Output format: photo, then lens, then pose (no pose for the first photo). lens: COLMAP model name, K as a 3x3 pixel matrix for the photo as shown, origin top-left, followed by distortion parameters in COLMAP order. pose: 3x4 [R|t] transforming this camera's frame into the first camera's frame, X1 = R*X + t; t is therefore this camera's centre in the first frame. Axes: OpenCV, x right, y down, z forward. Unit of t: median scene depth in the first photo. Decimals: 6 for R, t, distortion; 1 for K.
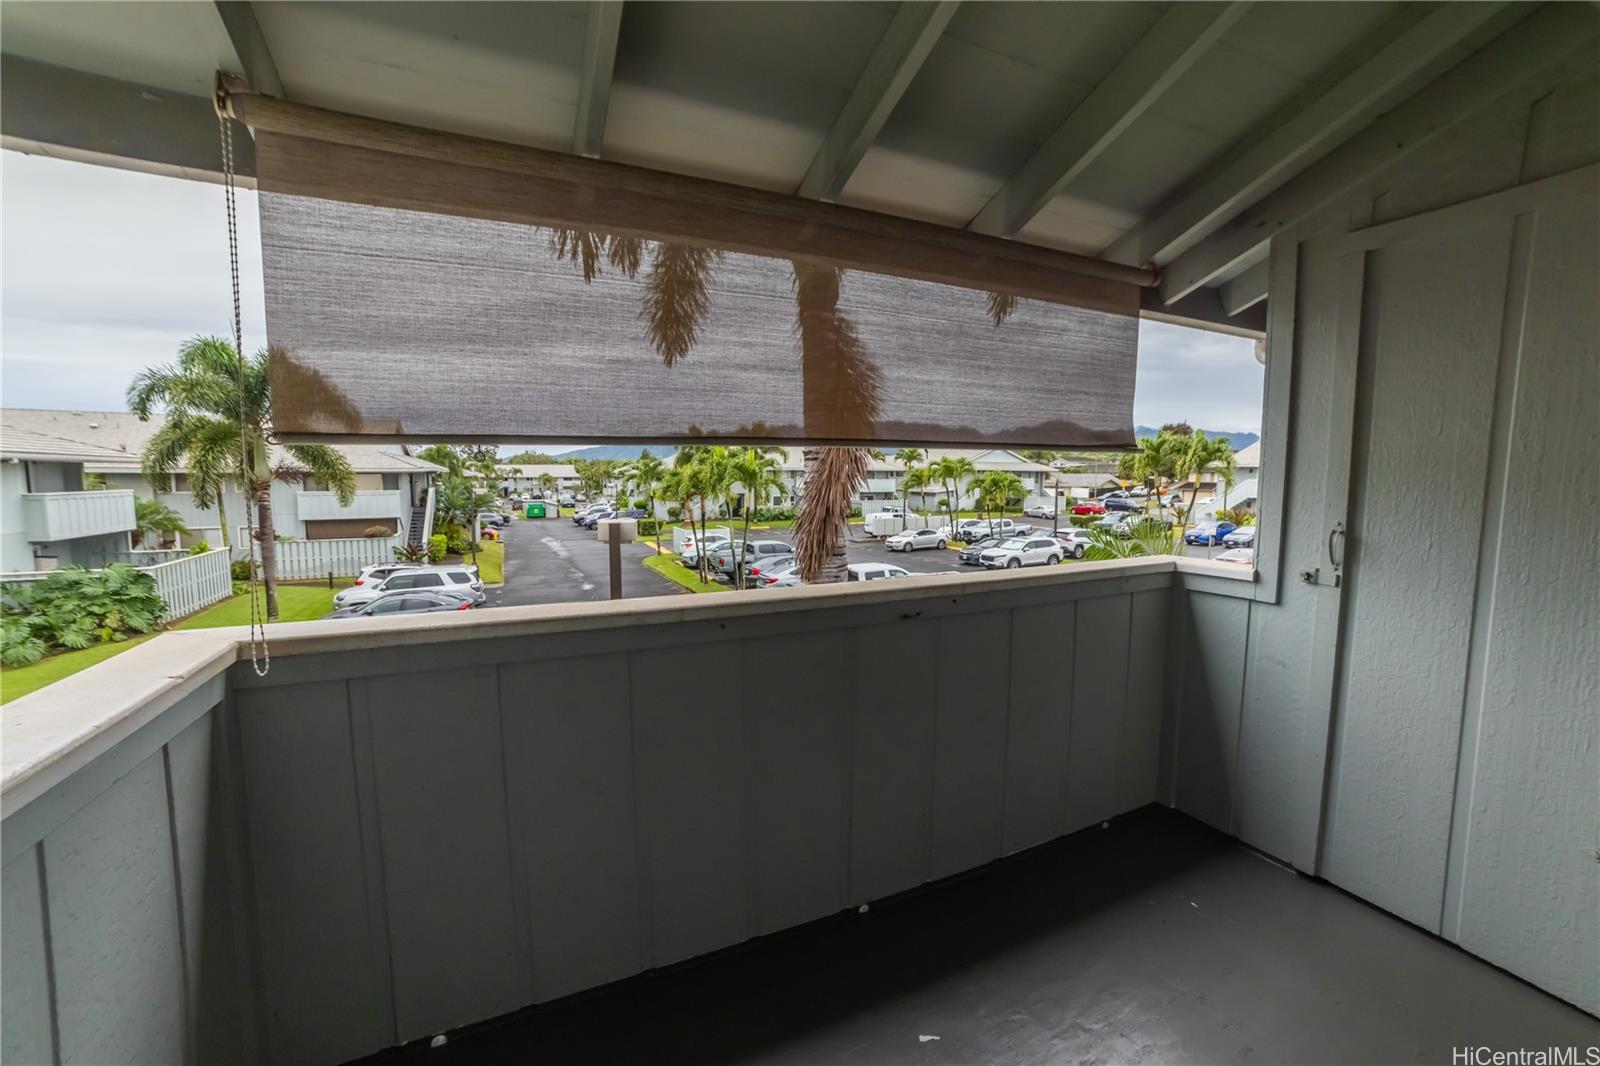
lens RADIAL K [[621.5, 0, 802.8], [0, 621.5, 527.3], [0, 0, 1]] dist [-0.084525, 0.034967]
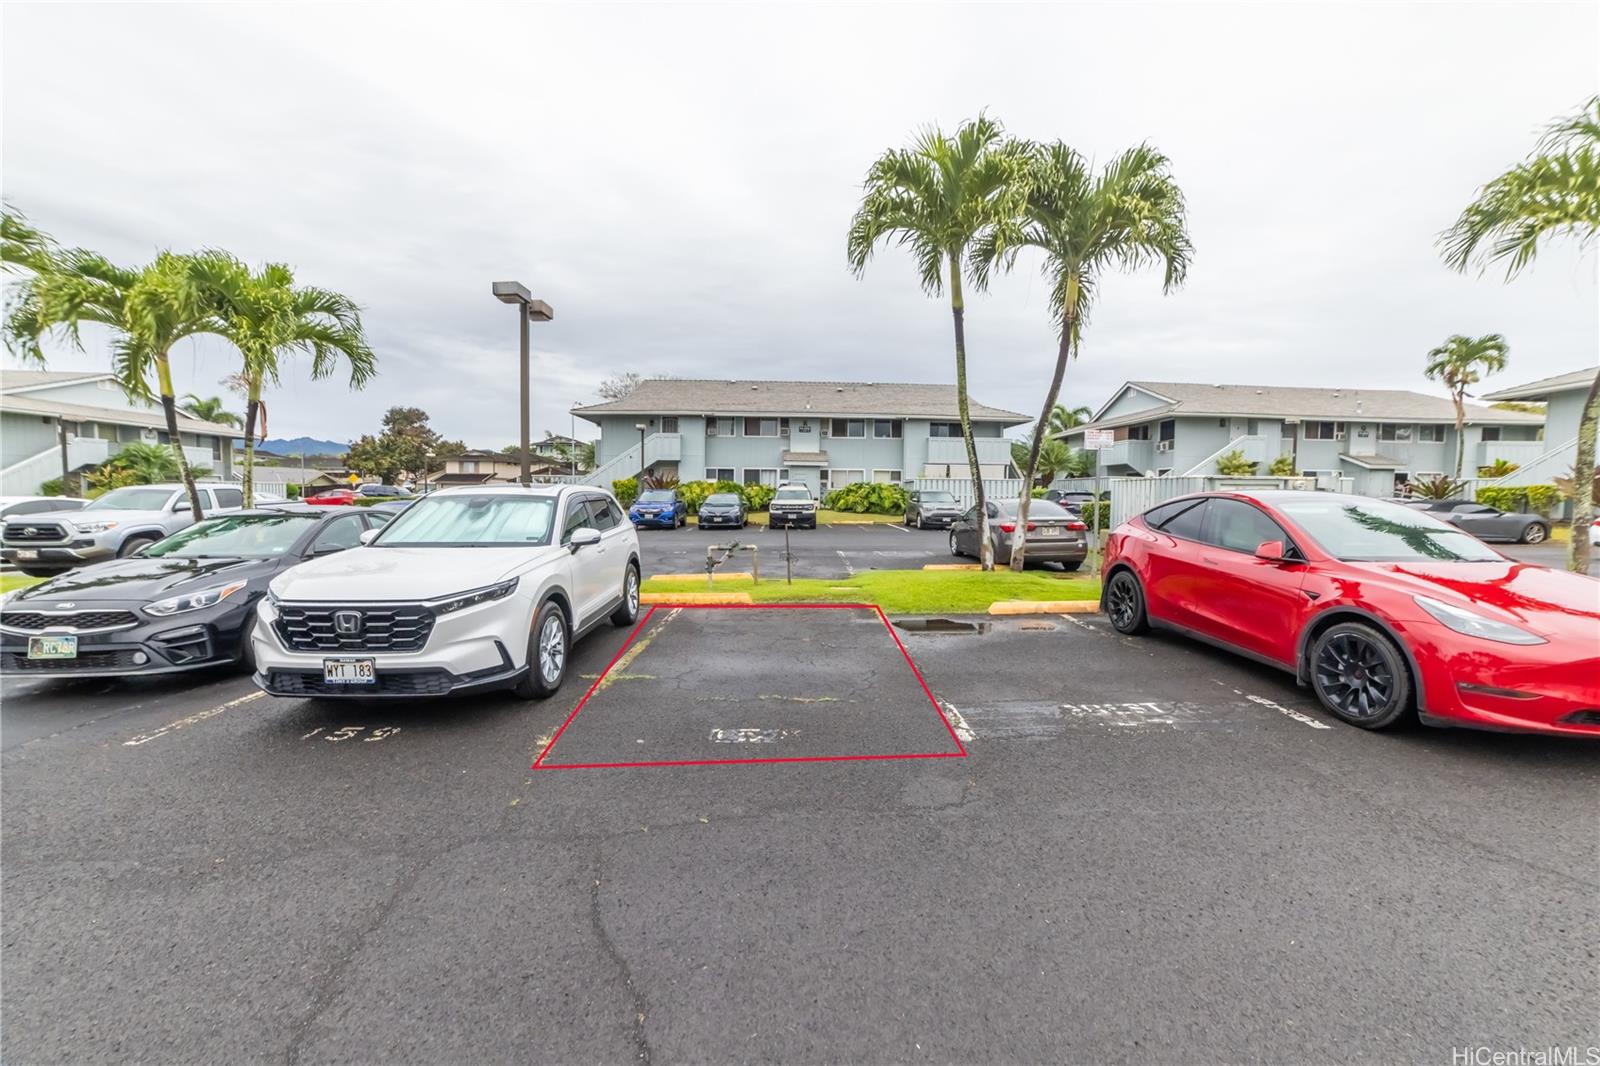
lens RADIAL K [[621.5, 0, 802.8], [0, 621.5, 527.3], [0, 0, 1]] dist [-0.084525, 0.034967]
pose [[0.359414, -0.041923, 0.932236, 0.170490], [0.070811, 0.997335, 0.017550, 0.026532], [-0.930488, 0.059705, 0.361424, 0.685727]]
